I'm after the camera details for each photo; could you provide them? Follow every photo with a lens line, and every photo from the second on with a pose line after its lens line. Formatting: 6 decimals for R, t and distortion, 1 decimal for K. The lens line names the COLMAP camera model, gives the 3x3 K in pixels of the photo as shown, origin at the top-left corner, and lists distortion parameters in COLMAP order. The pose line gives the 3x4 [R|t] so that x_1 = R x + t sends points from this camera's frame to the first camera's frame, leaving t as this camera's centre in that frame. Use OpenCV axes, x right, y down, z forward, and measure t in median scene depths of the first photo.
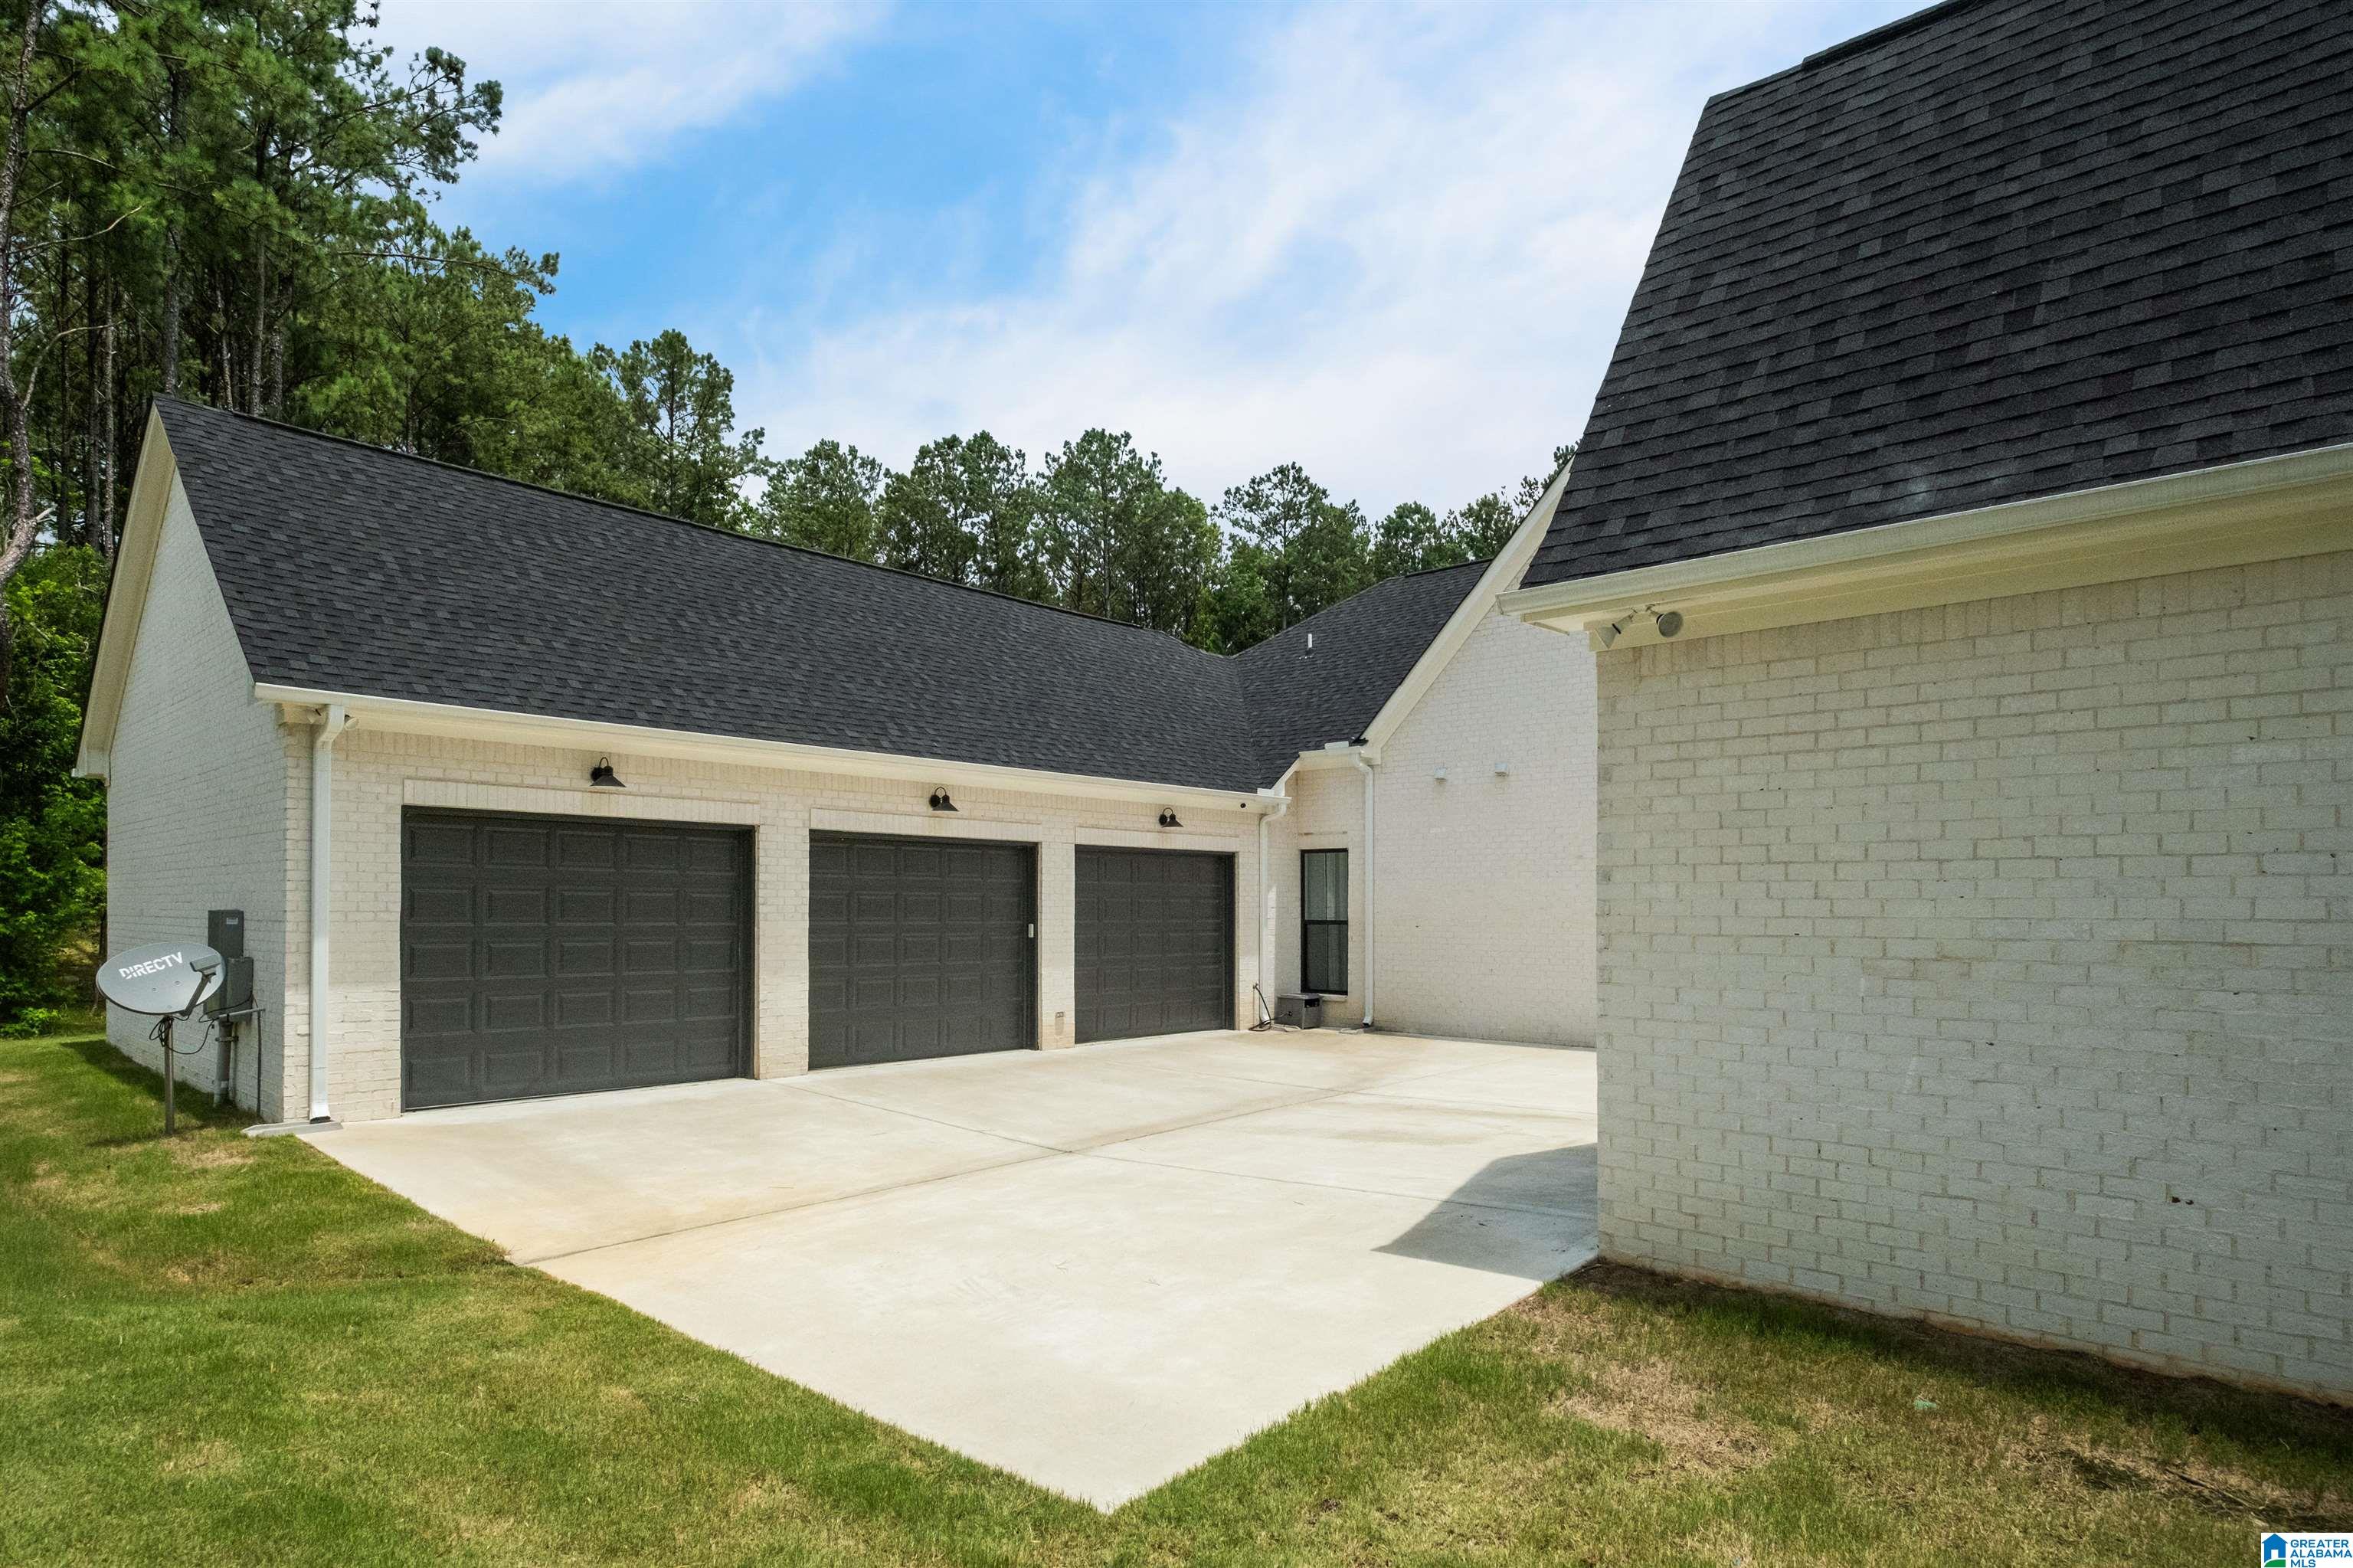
lens RADIAL K [[1302.4, 0, 1174.4], [0, 1302.4, 918.7], [0, 0, 1]] dist [-0.022235, 0.000145]
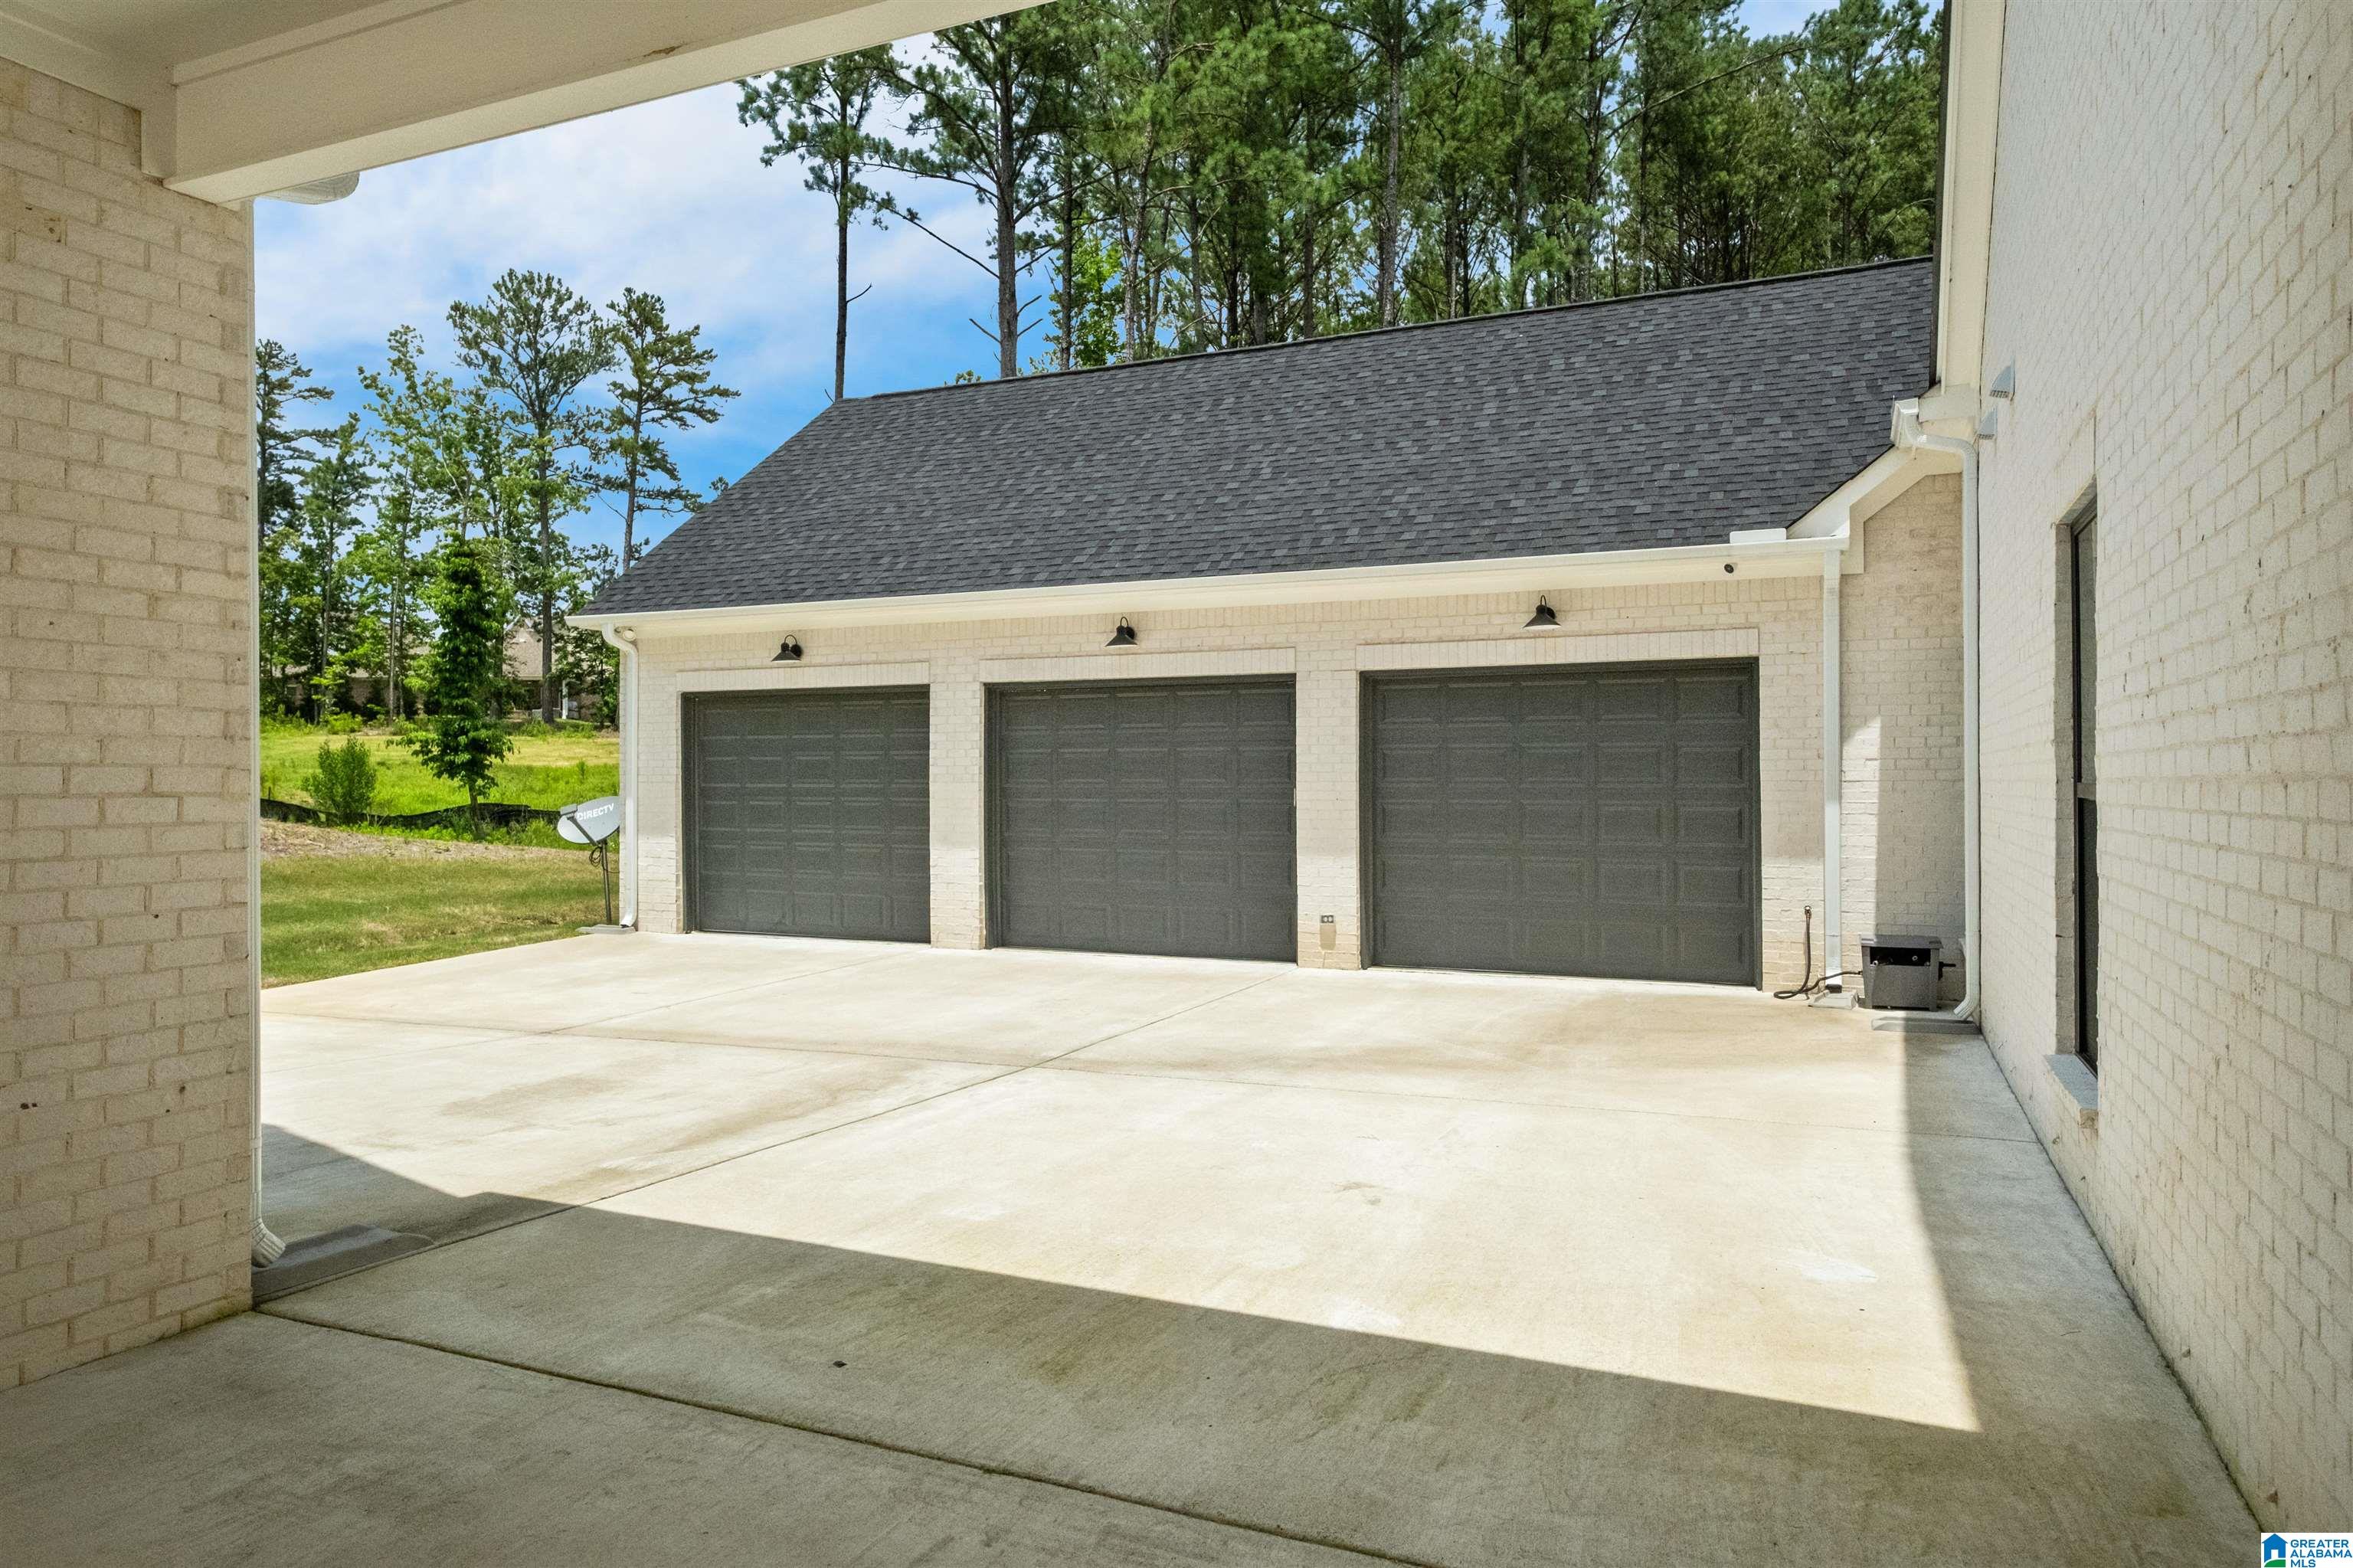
lens RADIAL K [[1507.8, 0, 1176.5], [0, 1507.8, 784.0], [0, 0, 1]] dist [0.006124, 0.002342]
pose [[0.303477, 0.001001, -0.952838, 0.753506], [0.001080, 0.999998, 0.001394, 0.000750], [0.952838, -0.001452, 0.303475, 0.789904]]
